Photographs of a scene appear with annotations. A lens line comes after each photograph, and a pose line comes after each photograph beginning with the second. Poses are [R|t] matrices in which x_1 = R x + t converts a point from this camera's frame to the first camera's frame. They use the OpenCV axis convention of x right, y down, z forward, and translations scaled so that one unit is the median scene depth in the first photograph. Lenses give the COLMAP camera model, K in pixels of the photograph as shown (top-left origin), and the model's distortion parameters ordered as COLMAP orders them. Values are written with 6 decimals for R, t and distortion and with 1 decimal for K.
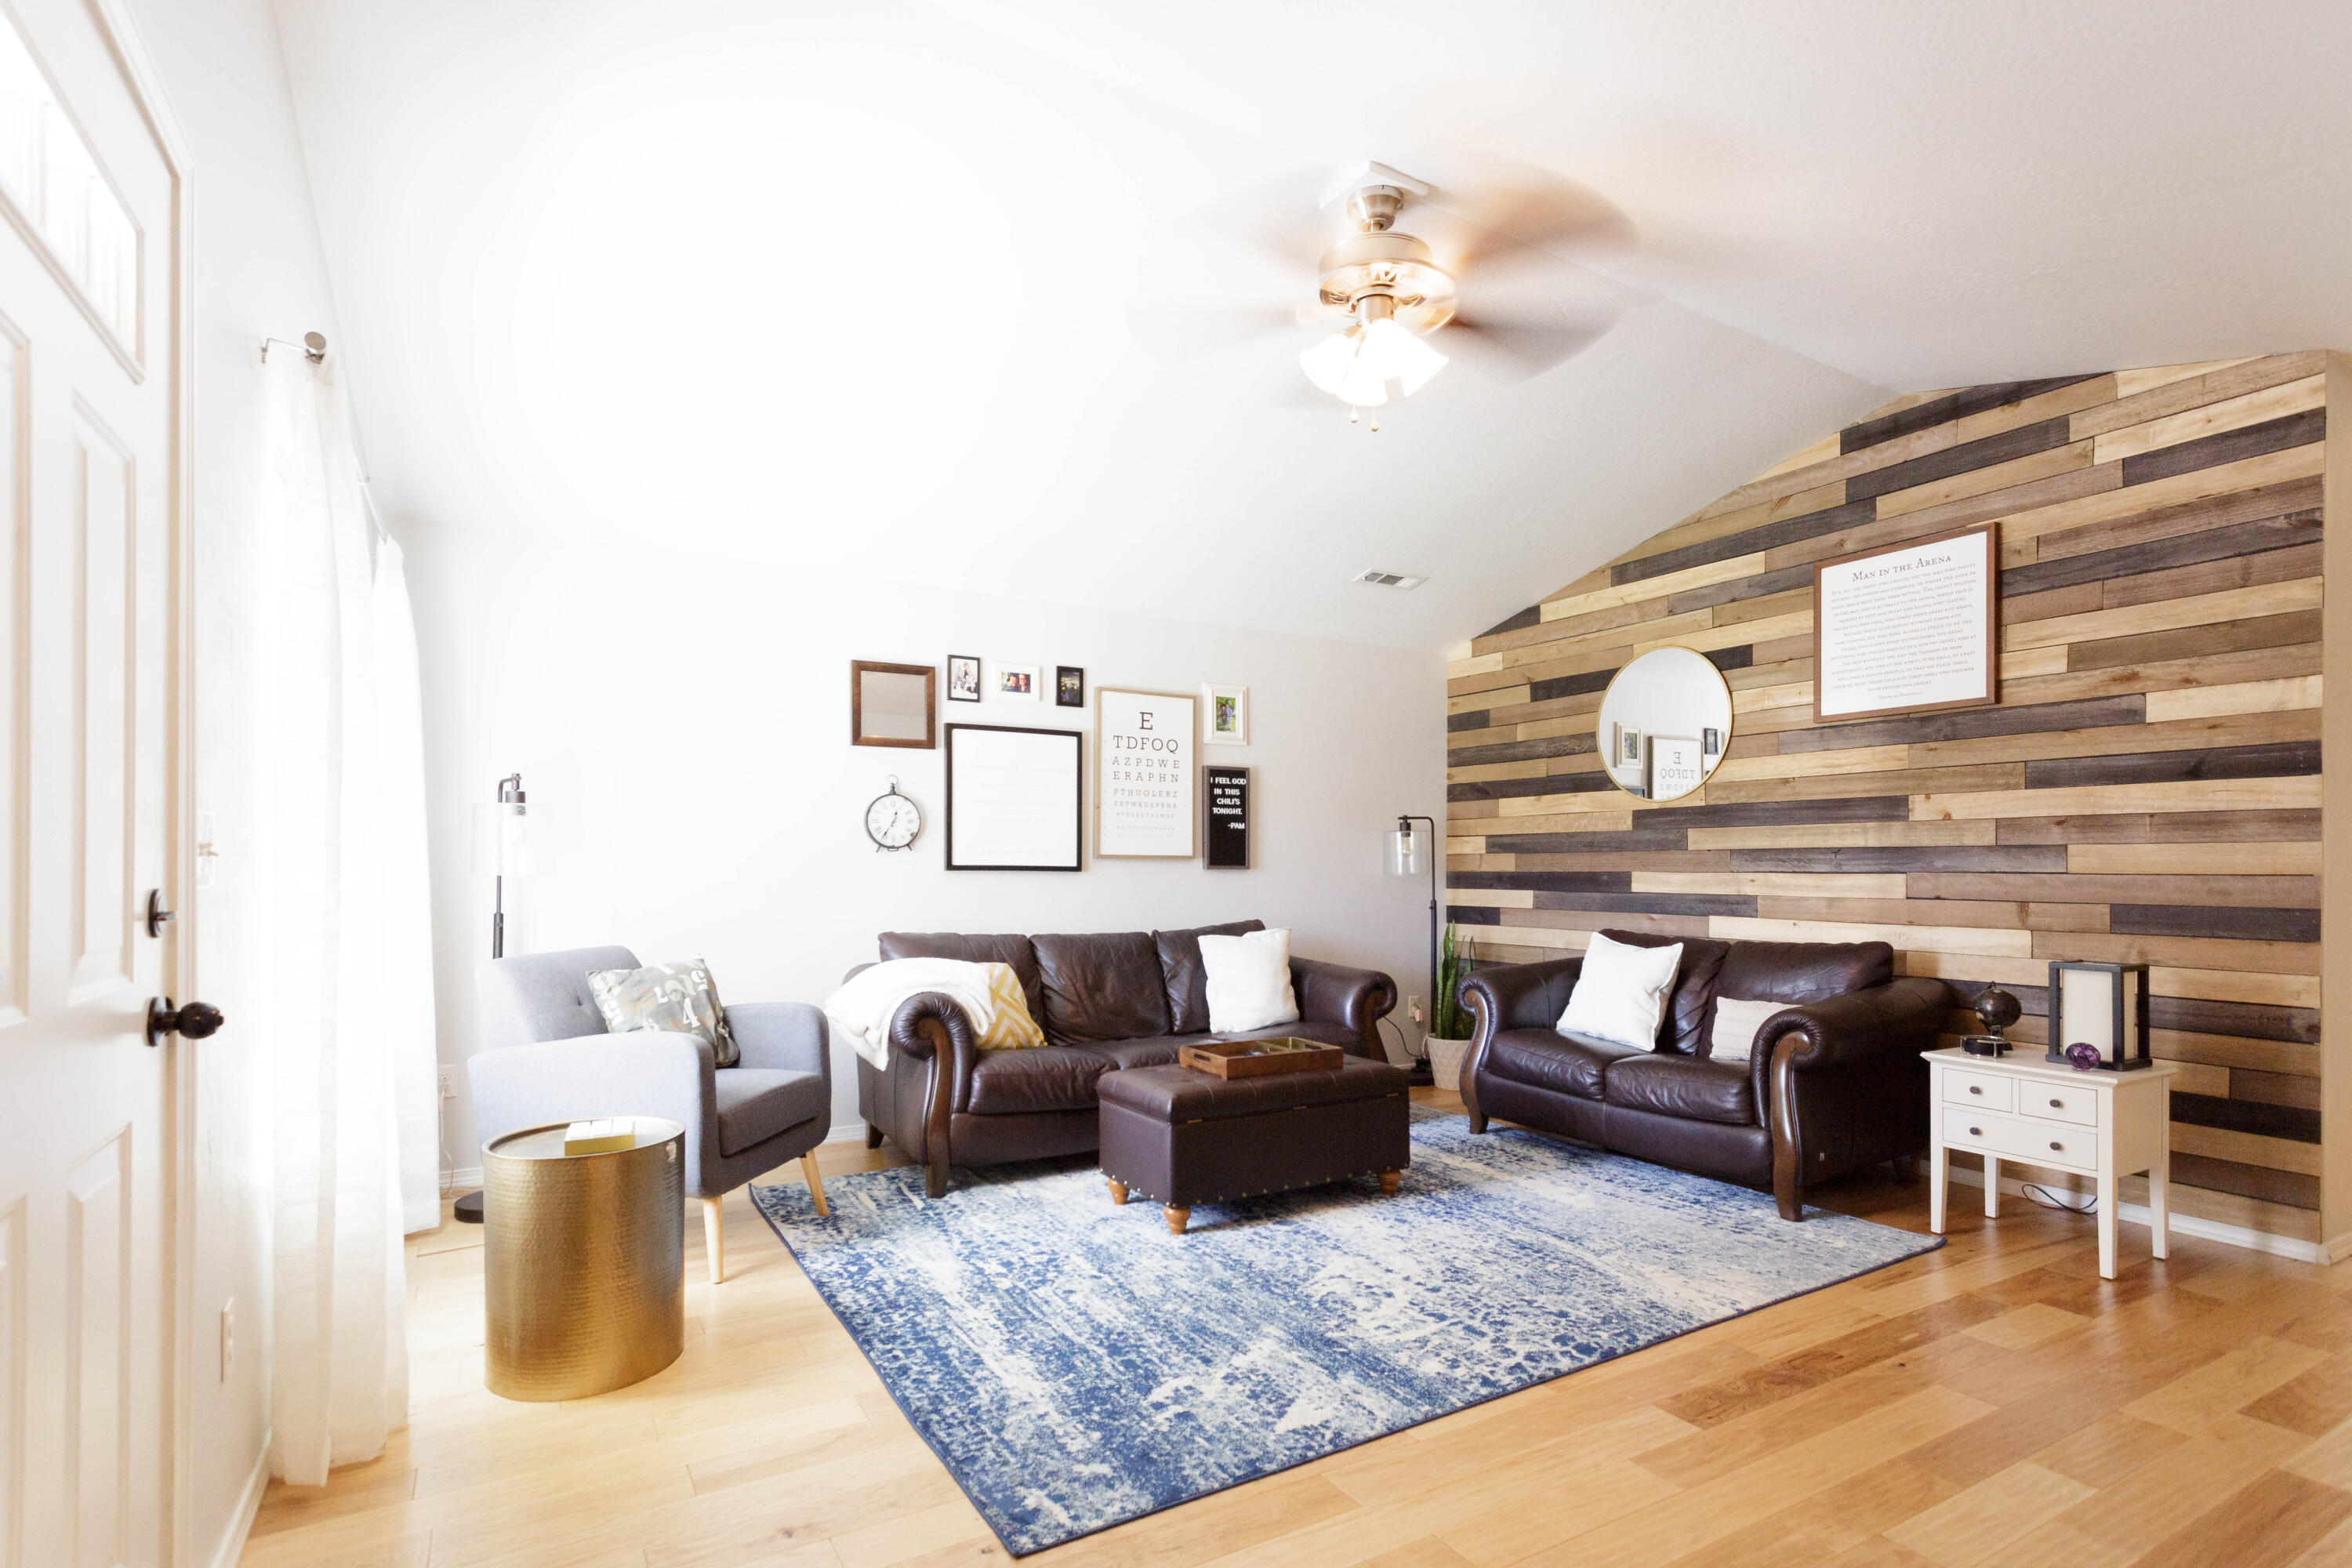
lens RADIAL K [[1143.5, 0, 1173.8], [0, 1143.5, 871.4], [0, 0, 1]] dist [0.000467, 0.007603]
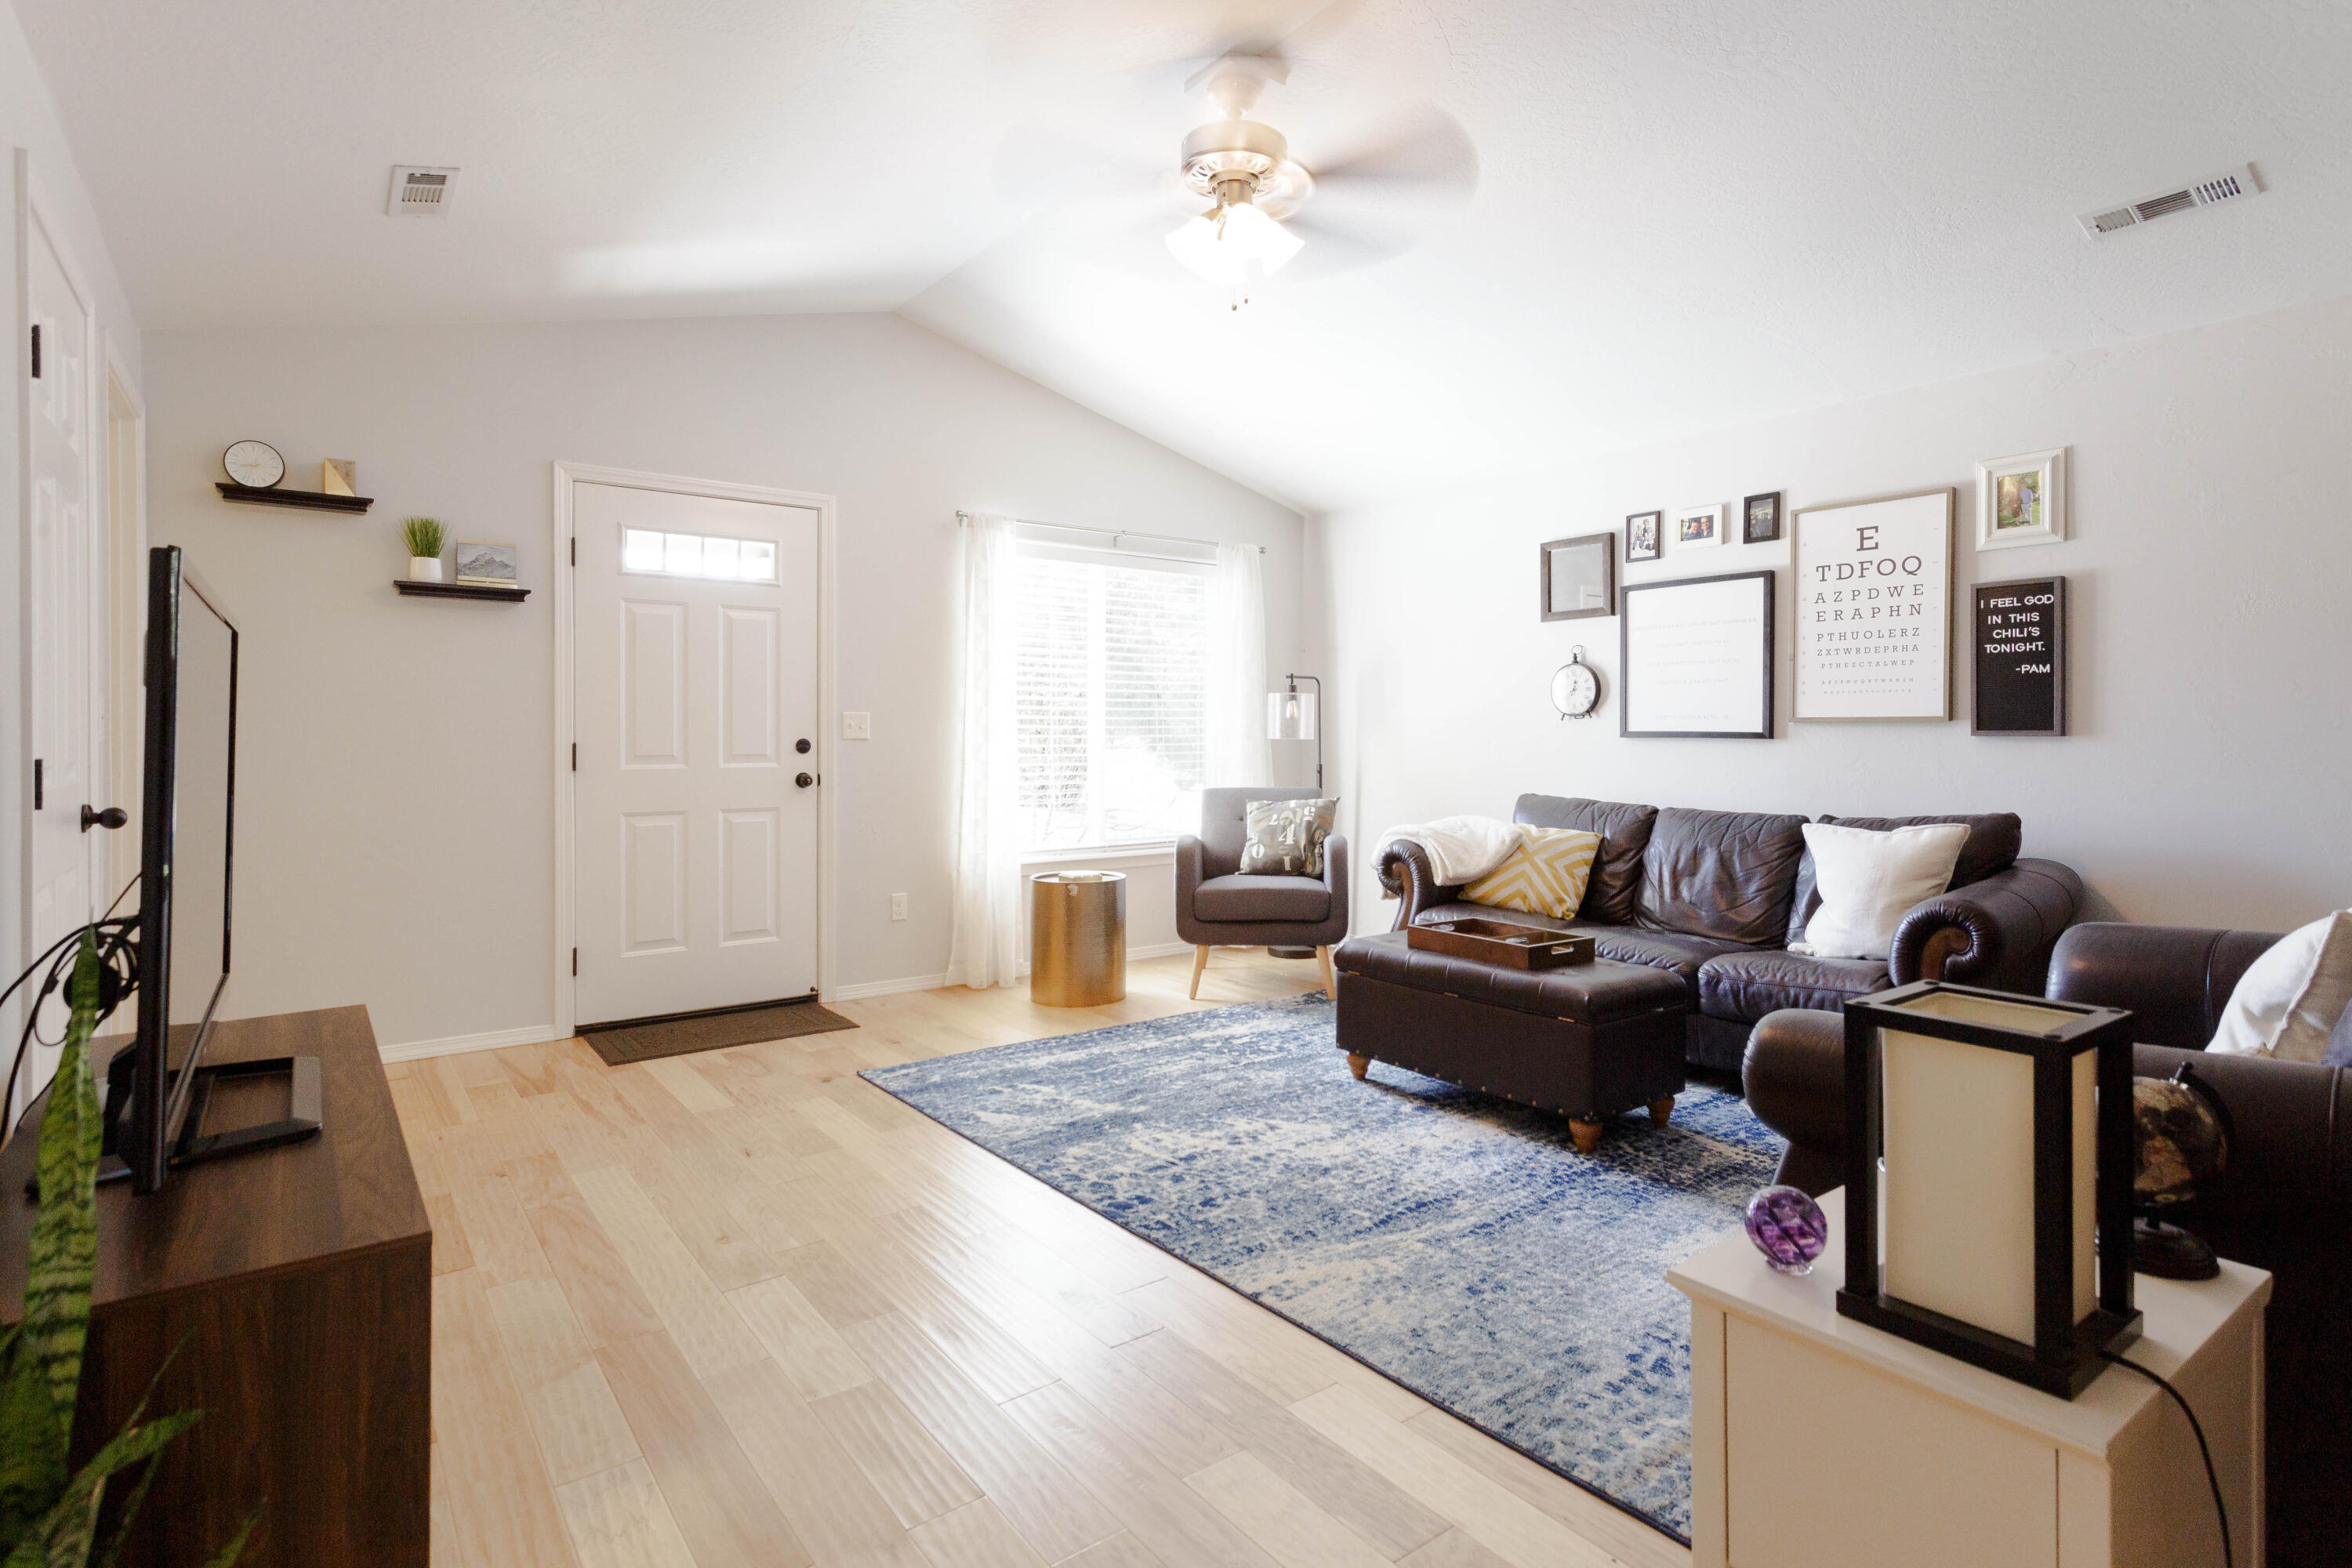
lens RADIAL K [[1177.0, 0, 1174.7], [0, 1177.0, 735.6], [0, 0, 1]] dist [-0.000140, 0.025895]
pose [[0.121217, -0.001401, -0.992625, 0.743431], [-0.005794, 0.999981, -0.002119, 0.002359], [0.992609, 0.006008, 0.121206, 0.488335]]
